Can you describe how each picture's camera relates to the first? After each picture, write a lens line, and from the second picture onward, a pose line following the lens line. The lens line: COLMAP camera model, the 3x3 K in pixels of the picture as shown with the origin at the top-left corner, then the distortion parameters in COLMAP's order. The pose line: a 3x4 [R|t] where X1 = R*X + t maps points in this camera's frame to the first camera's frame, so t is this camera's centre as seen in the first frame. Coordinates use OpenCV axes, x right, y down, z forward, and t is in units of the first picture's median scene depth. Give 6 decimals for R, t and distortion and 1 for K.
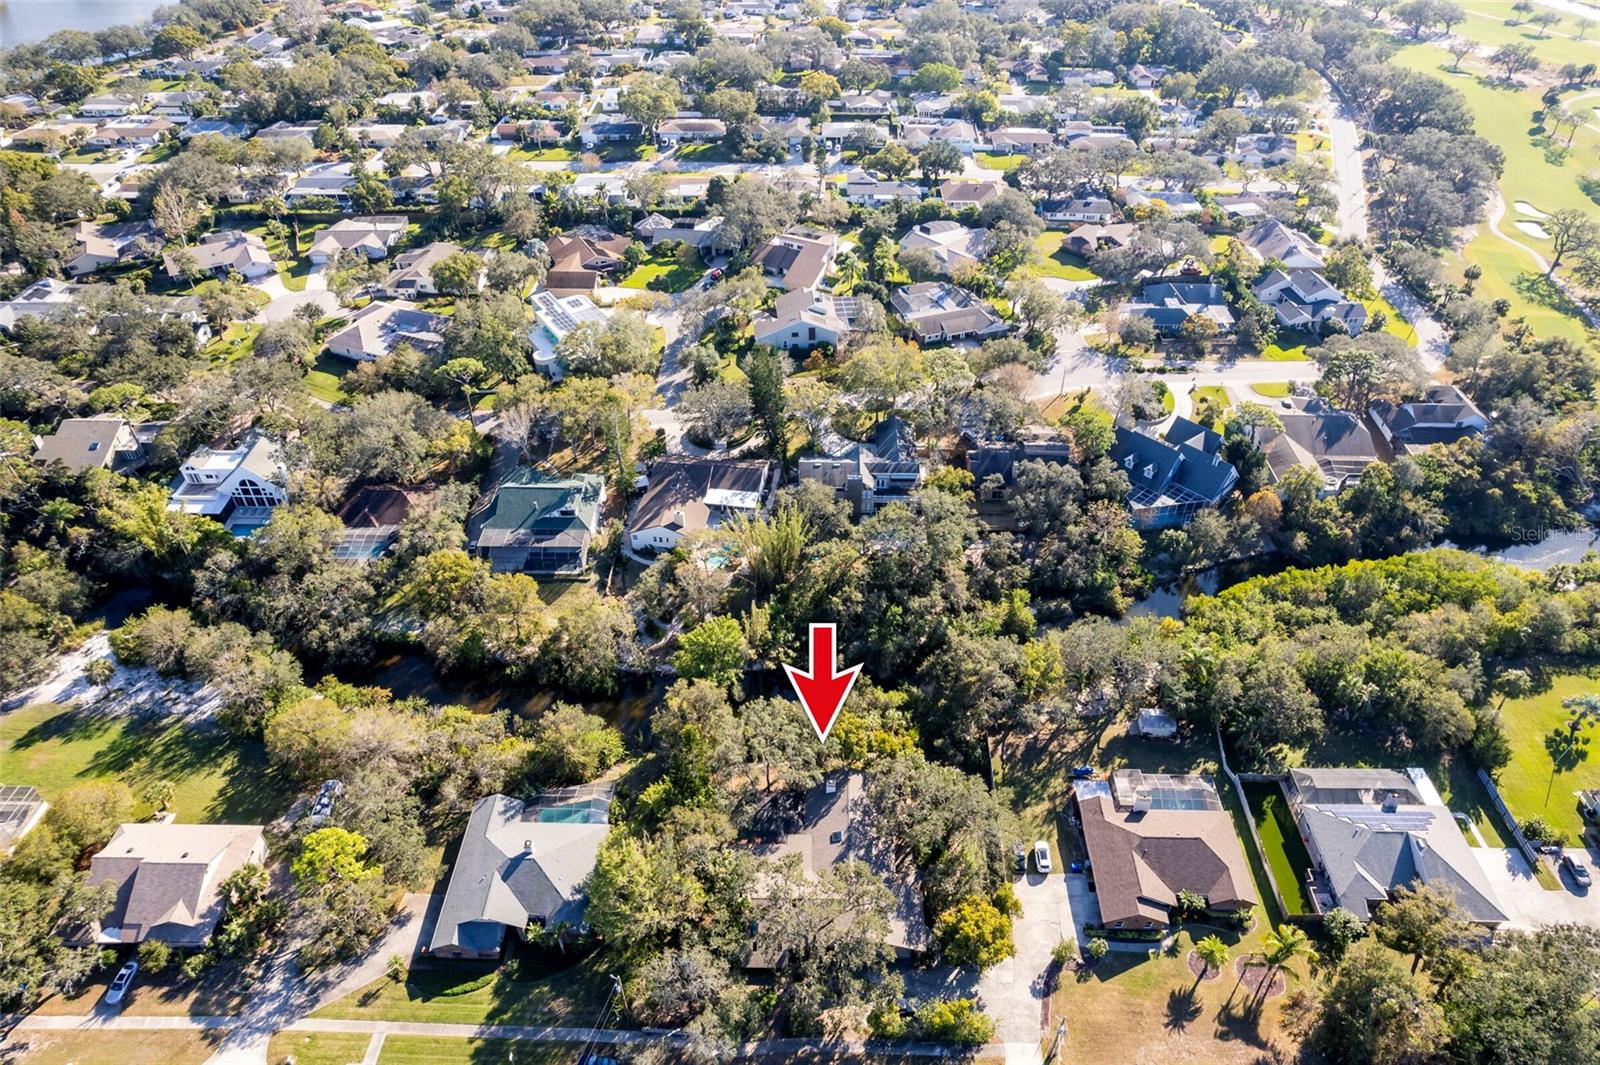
lens RADIAL K [[1017.6, 0, 810.7], [0, 1017.6, 528.0], [0, 0, 1]] dist [-0.089170, 0.081001]
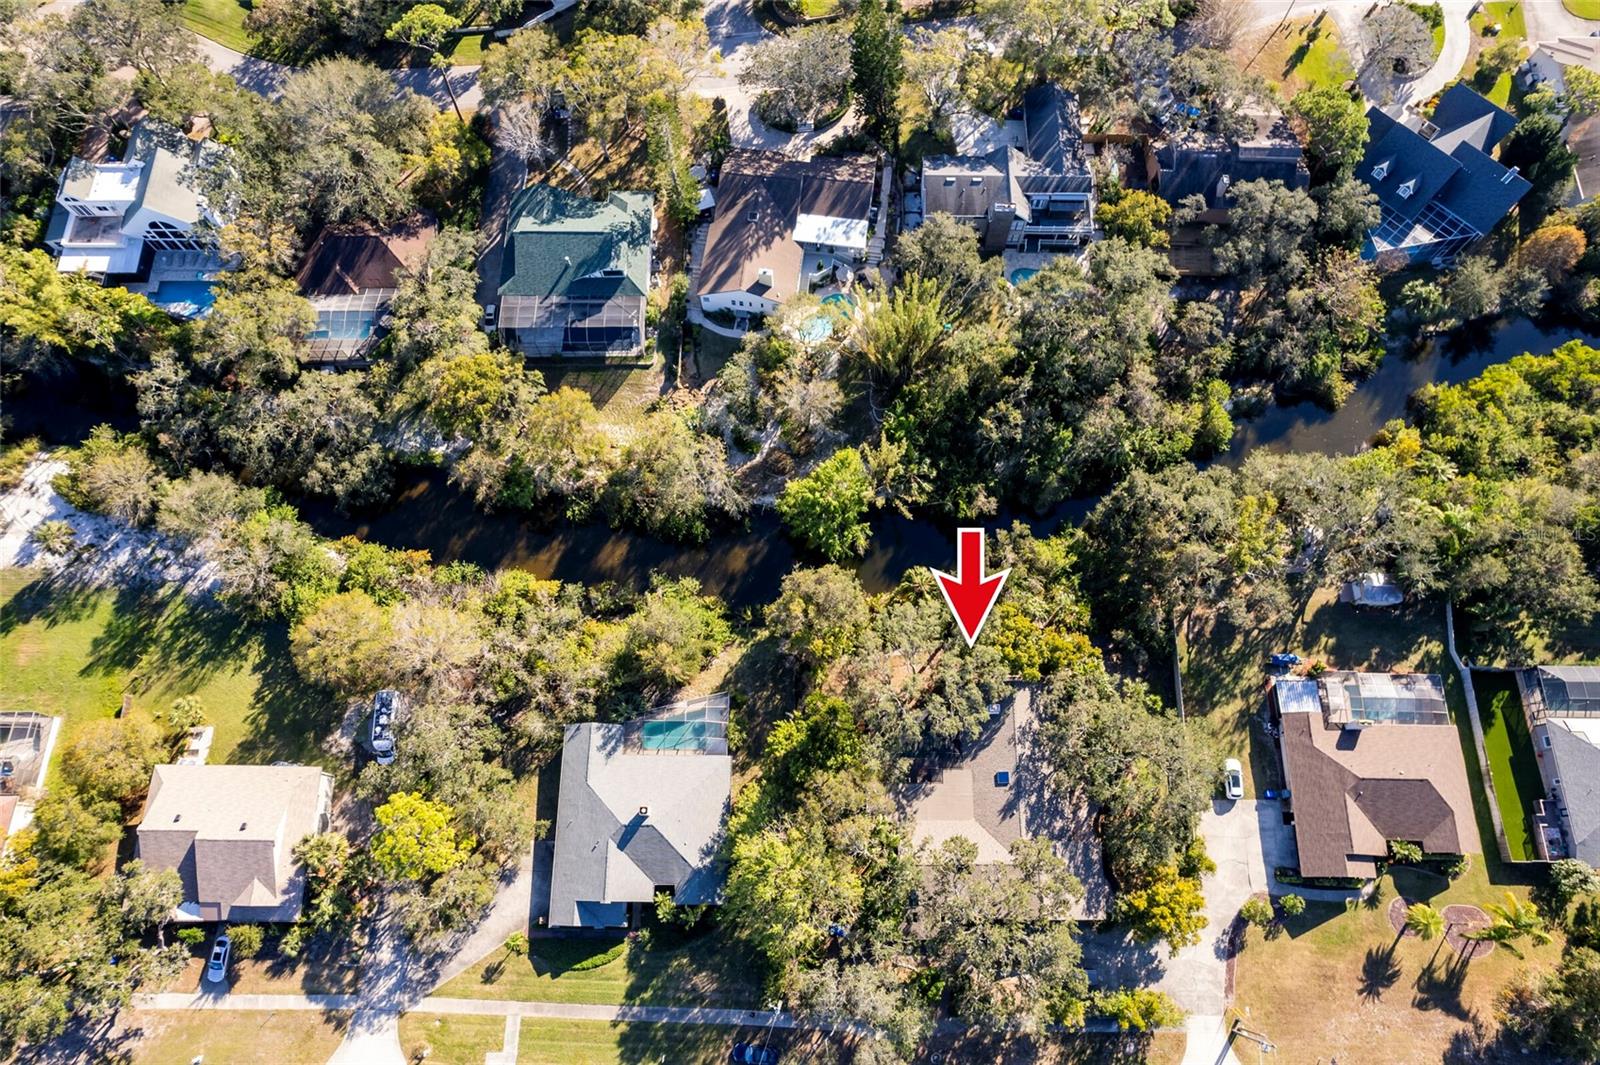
lens RADIAL K [[1017.6, 0, 810.7], [0, 1017.6, 528.0], [0, 0, 1]] dist [-0.089170, 0.081001]
pose [[0.999956, -0.008346, -0.004350, -0.116273], [0.009396, 0.858971, 0.511938, -0.276870], [-0.000536, -0.511956, 0.859012, 0.338524]]
